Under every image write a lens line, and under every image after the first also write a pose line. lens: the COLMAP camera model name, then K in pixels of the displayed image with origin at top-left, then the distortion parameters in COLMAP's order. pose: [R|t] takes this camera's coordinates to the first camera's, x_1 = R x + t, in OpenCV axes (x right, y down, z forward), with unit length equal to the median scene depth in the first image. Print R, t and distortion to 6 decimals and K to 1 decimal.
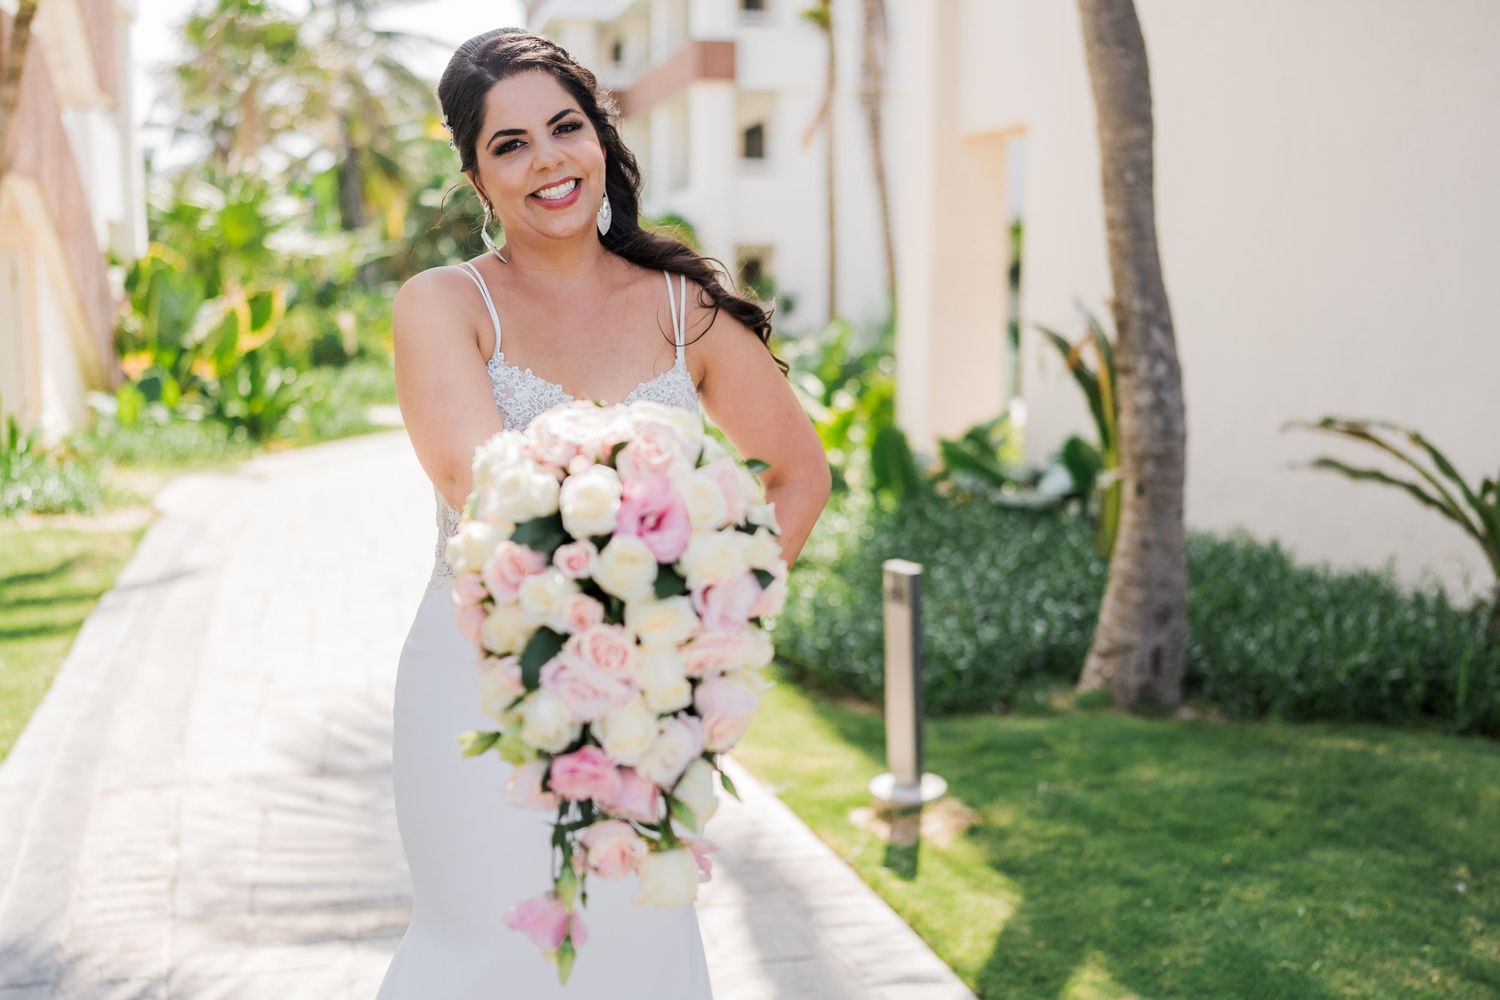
lens RADIAL K [[1563.5, 0, 750.0], [0, 1563.5, 500.0], [0, 0, 1]] dist [-0.022694, -0.001782]
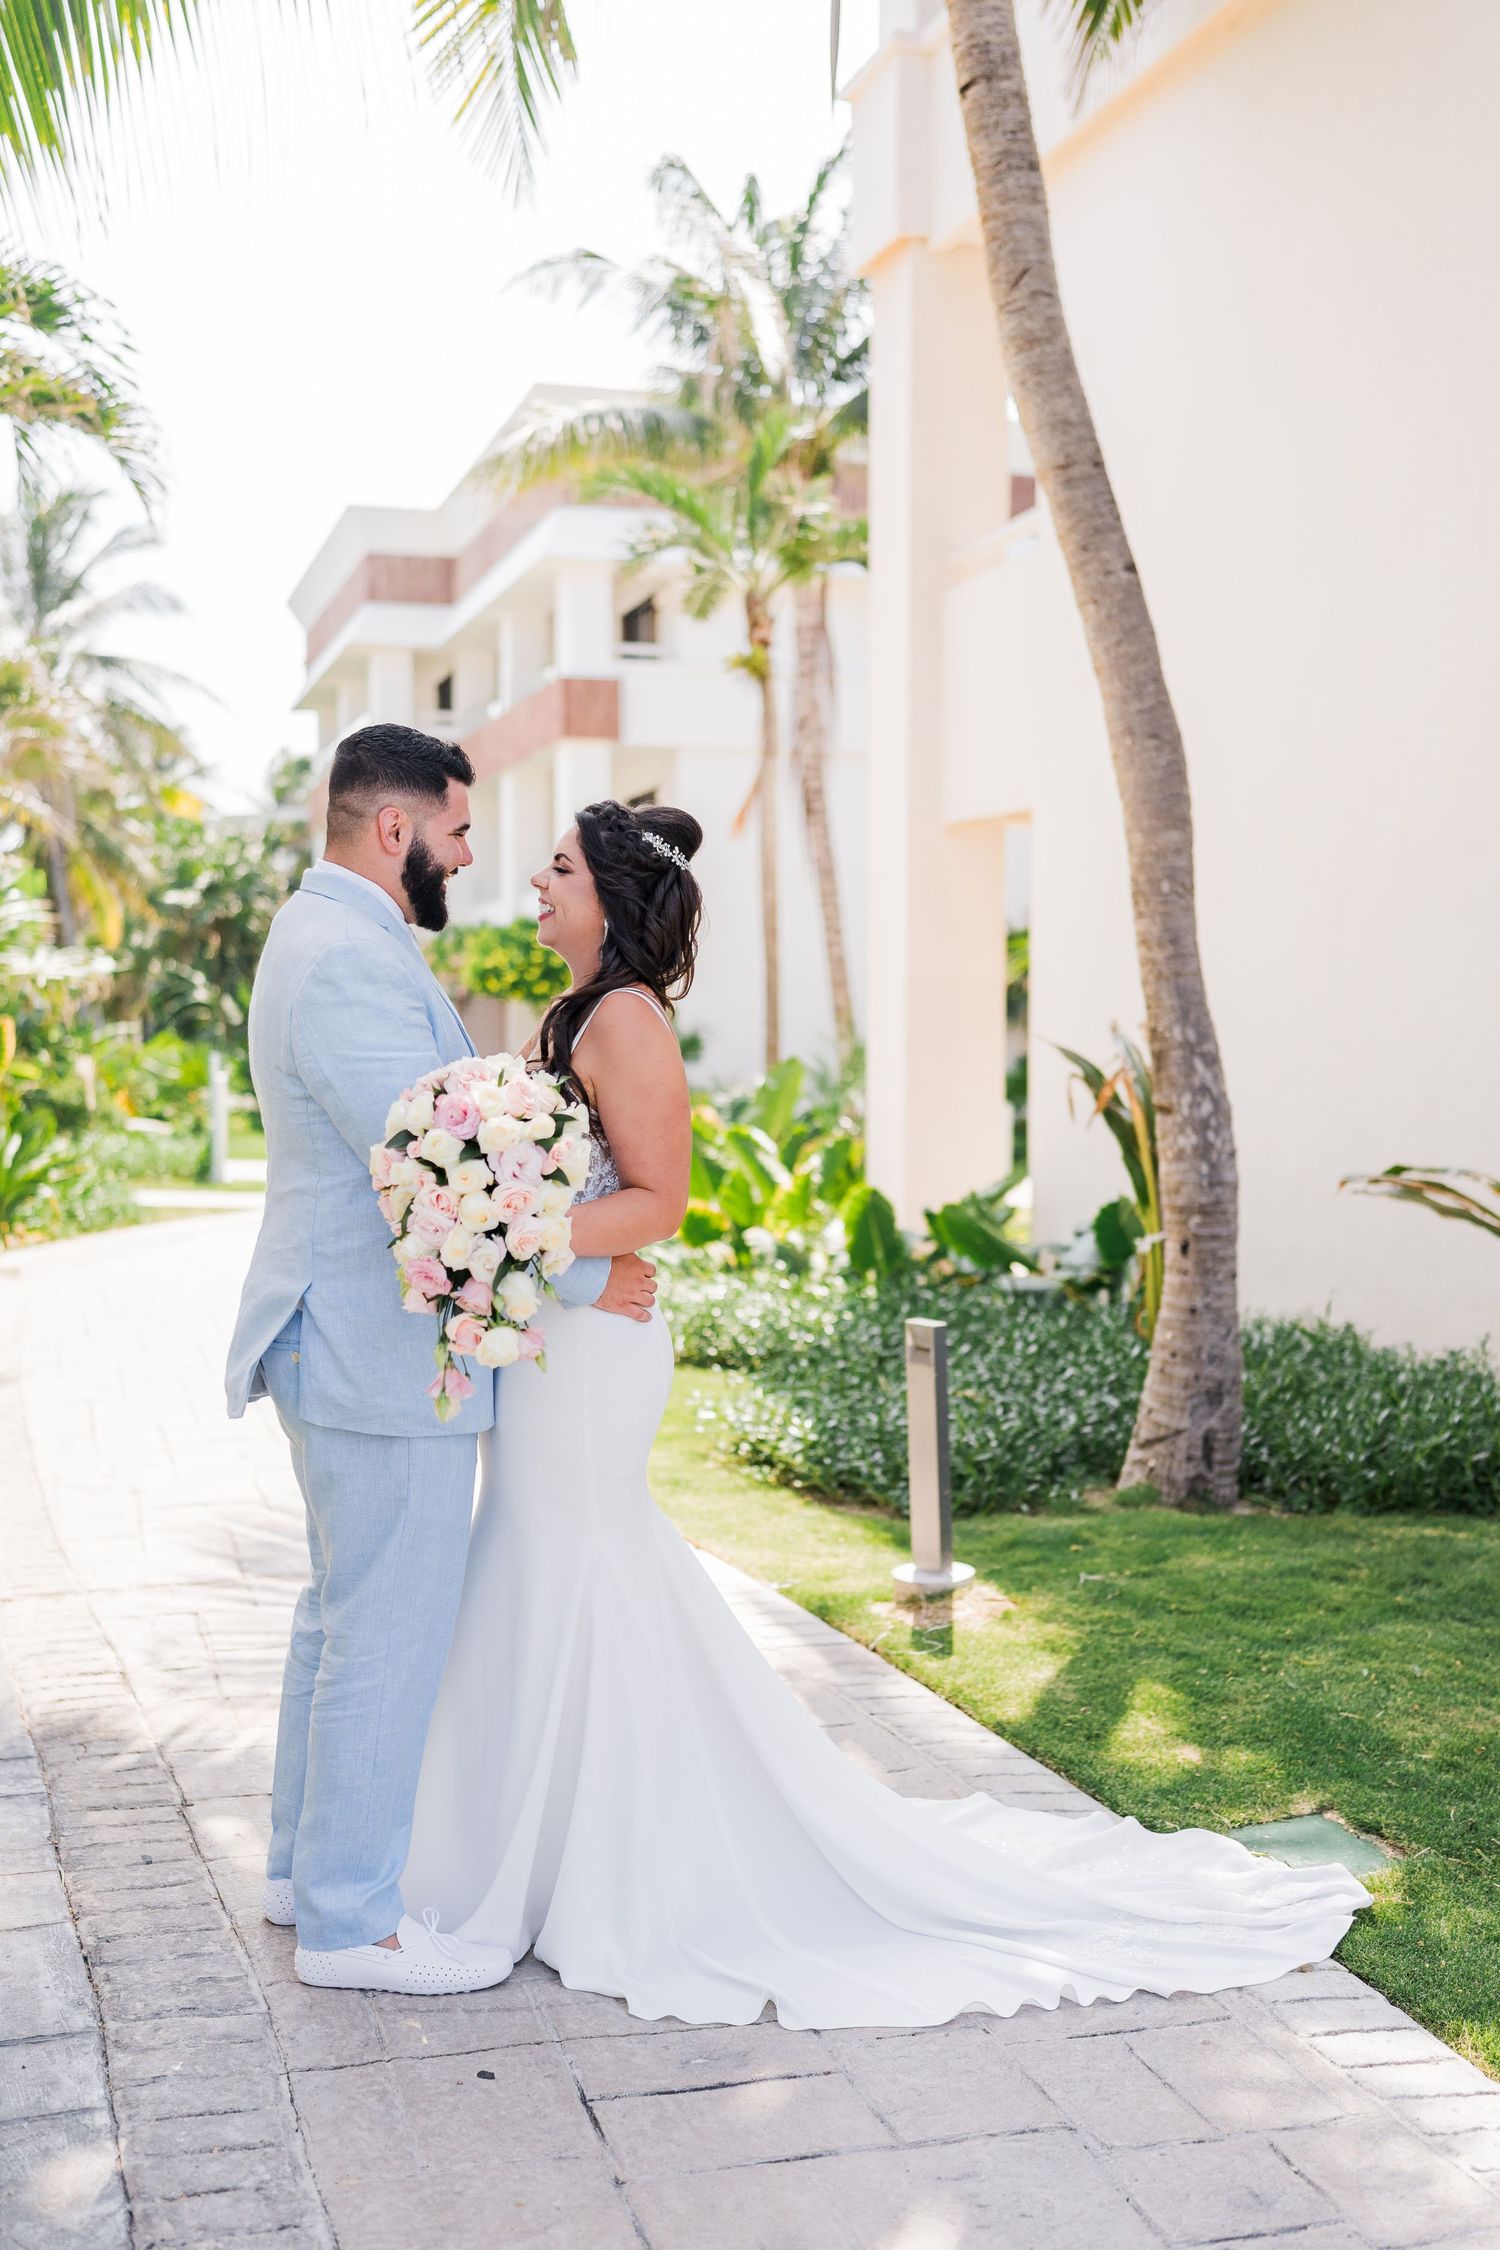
lens RADIAL K [[2345.2, 0, 755.8], [0, 2345.2, 1154.3], [0, 0, 1]] dist [-0.022694, -0.001782]
pose [[0.997912, -0.002403, 0.064536, -0.069439], [0.007572, 0.996769, -0.079969, 0.043341], [-0.064135, 0.080291, 0.994706, -0.273874]]
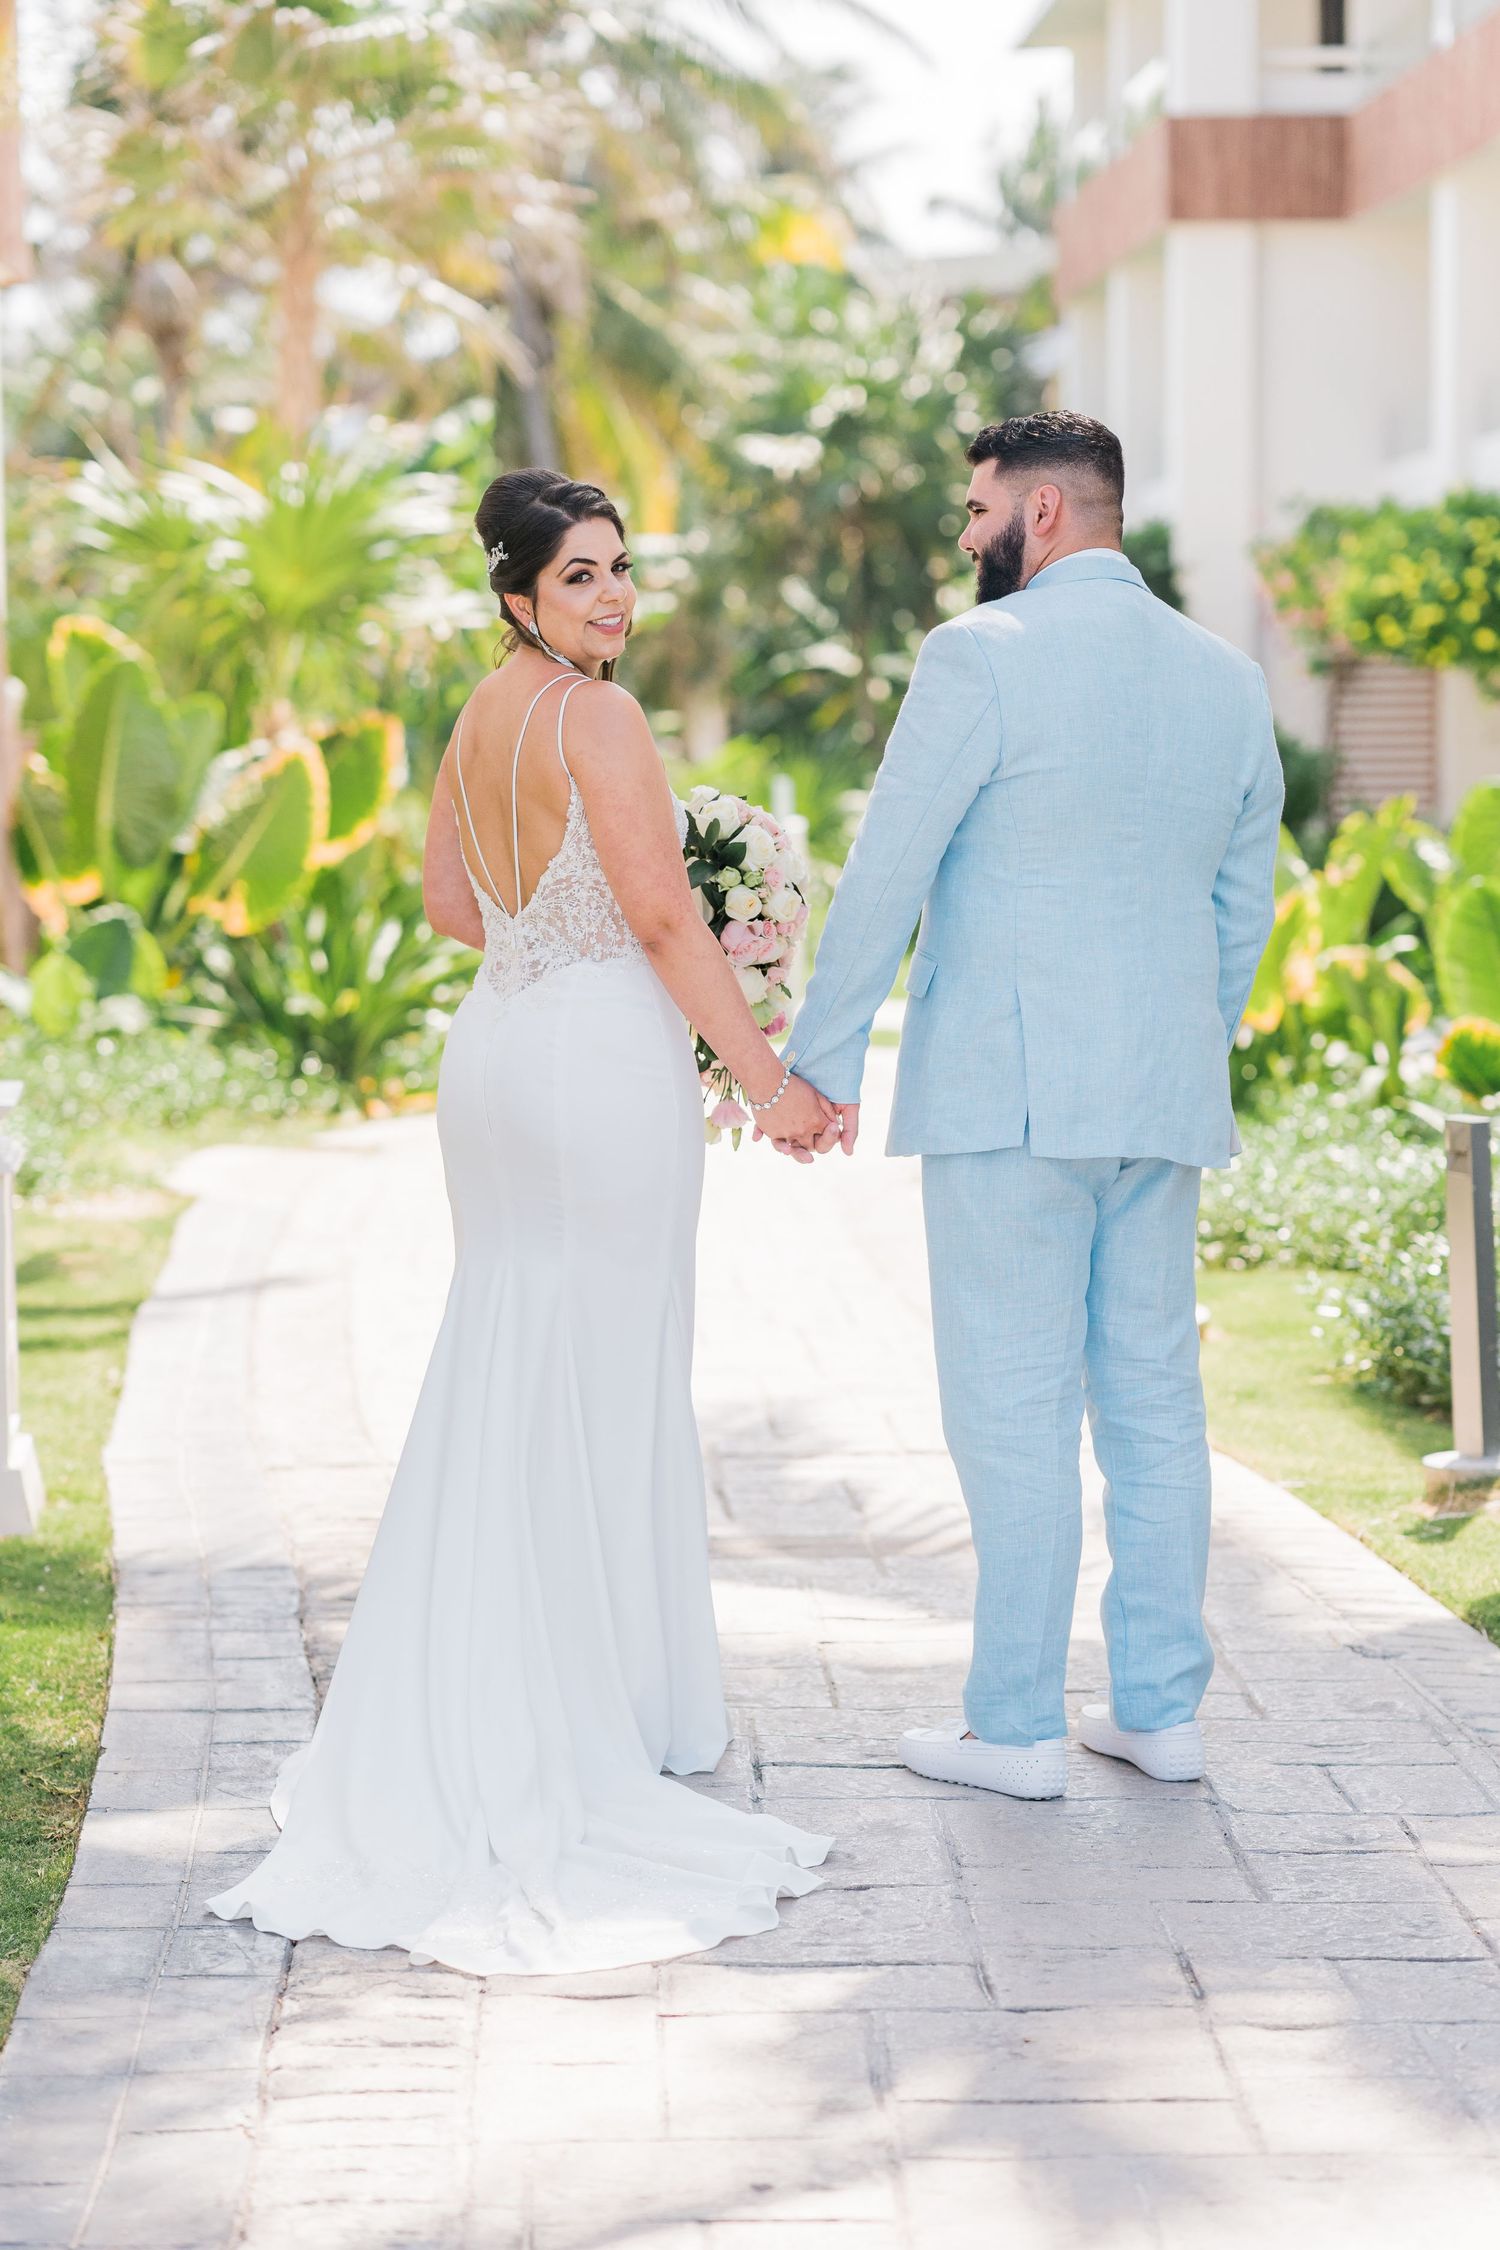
lens RADIAL K [[5948.5, 0, 750.0], [0, 5948.5, 1125.0], [0, 0, 1]] dist [-0.363799, 0.499571]
pose [[0.980132, 0.007047, -0.198220, 0.227459], [-0.020271, 0.997695, -0.064762, 0.167978], [0.197307, 0.067494, 0.978016, -1.181295]]
